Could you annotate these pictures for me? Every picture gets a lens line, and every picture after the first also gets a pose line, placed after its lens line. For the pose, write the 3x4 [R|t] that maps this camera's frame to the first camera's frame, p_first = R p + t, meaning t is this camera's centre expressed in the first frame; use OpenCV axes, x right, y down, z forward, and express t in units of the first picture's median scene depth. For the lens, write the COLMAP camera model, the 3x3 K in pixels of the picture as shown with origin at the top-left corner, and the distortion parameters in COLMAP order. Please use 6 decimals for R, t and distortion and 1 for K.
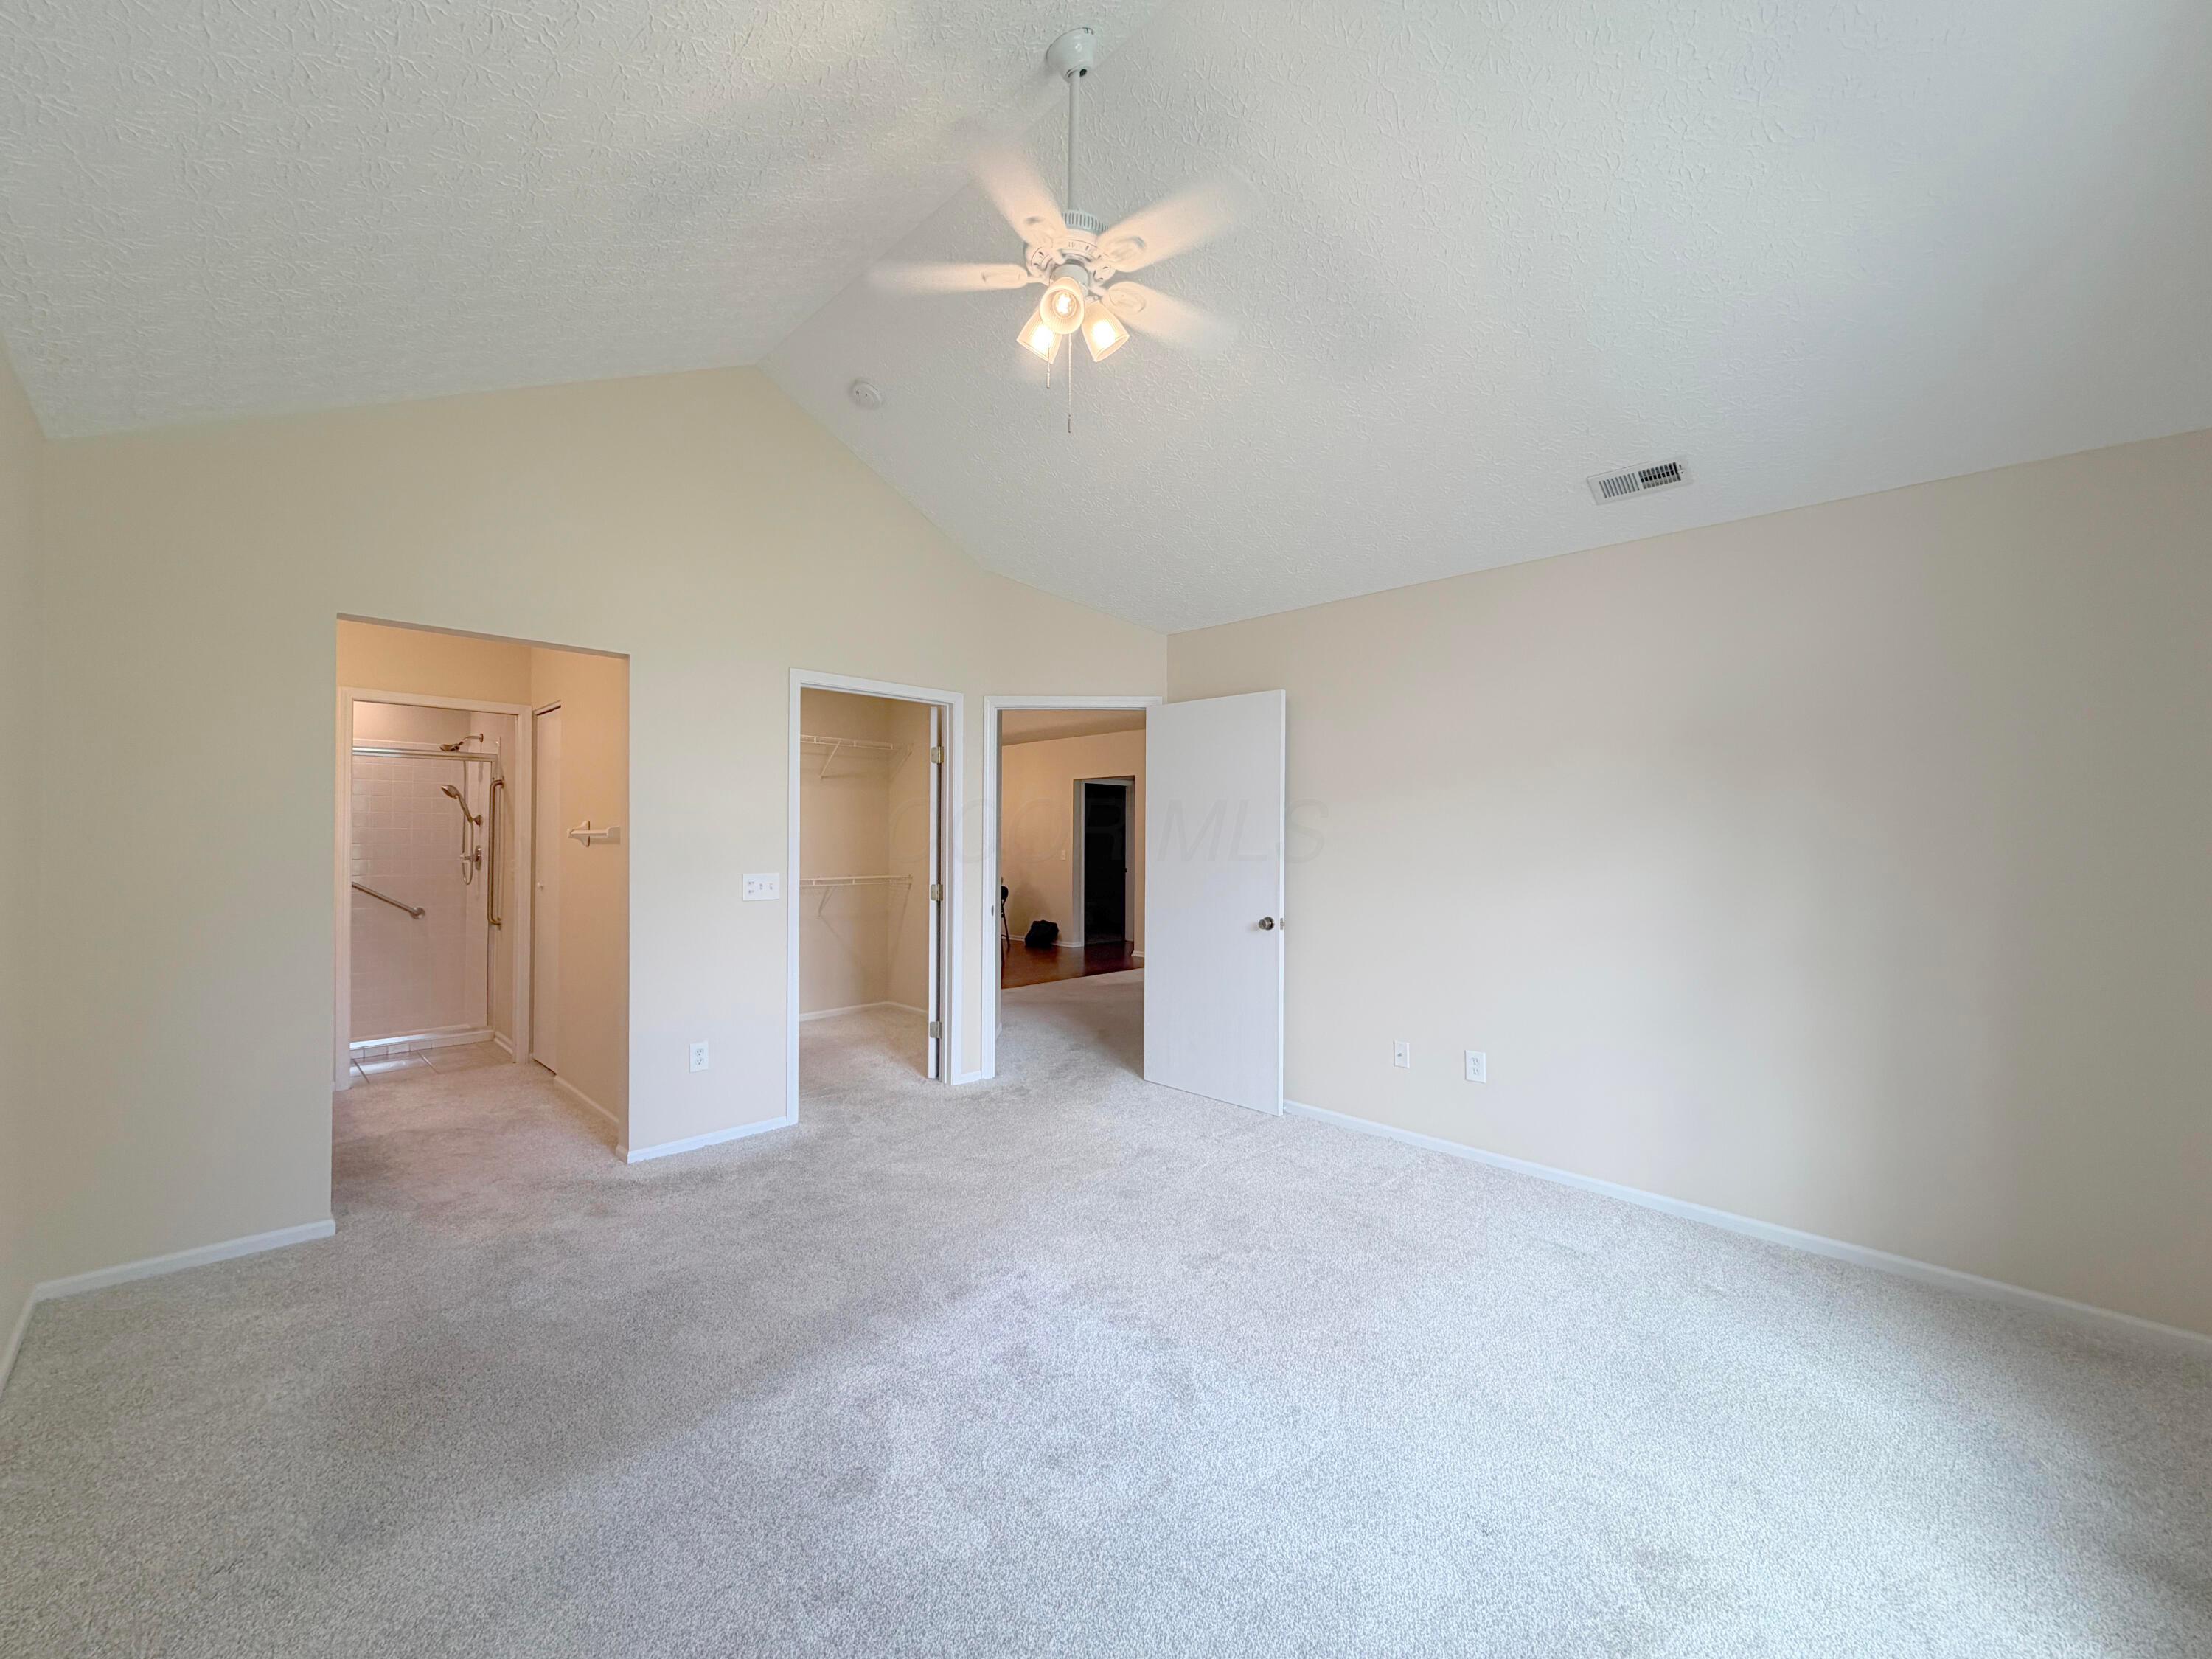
lens RADIAL K [[886.0, 0, 1102.3], [0, 886.0, 835.6], [0, 0, 1]] dist [-0.000821, -0.000188]
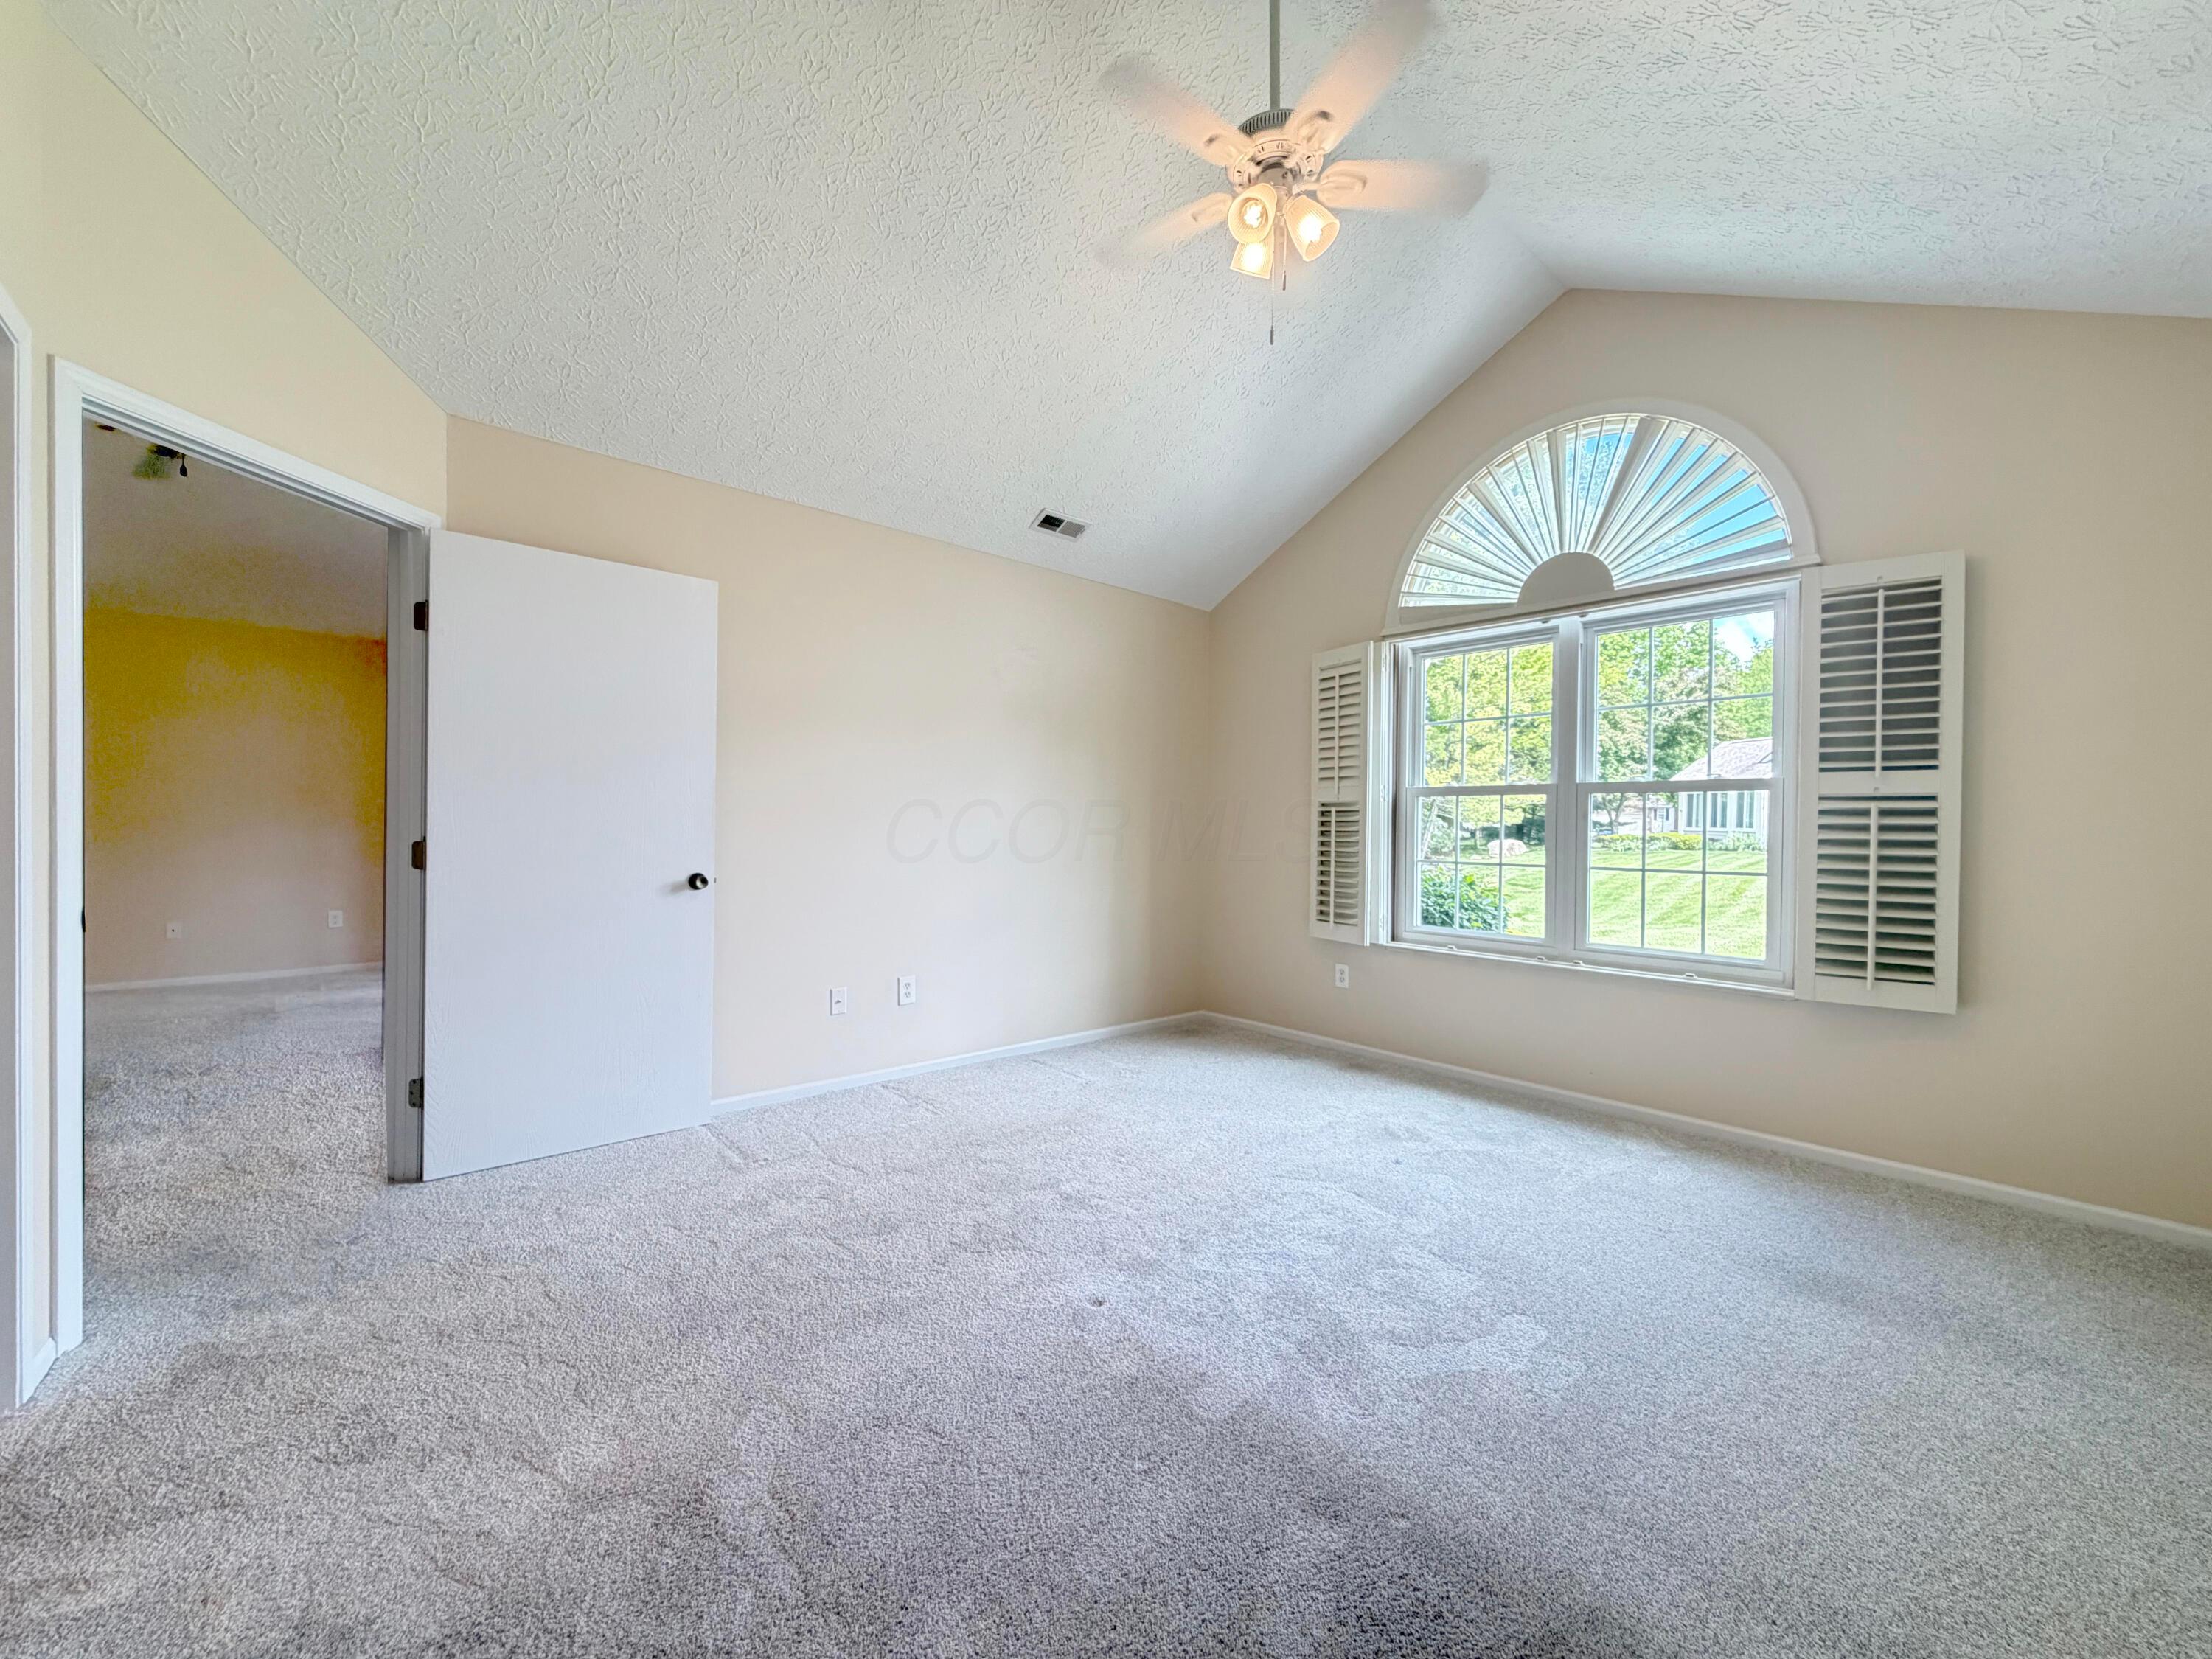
lens RADIAL K [[886.0, 0, 1101.8], [0, 886.0, 826.3], [0, 0, 1]] dist [-0.000821, -0.000188]
pose [[0.054560, -0.010270, 0.998458, -0.650177], [-0.020776, 0.999719, 0.011418, 0.041355], [-0.998294, -0.021367, 0.054332, 0.703546]]
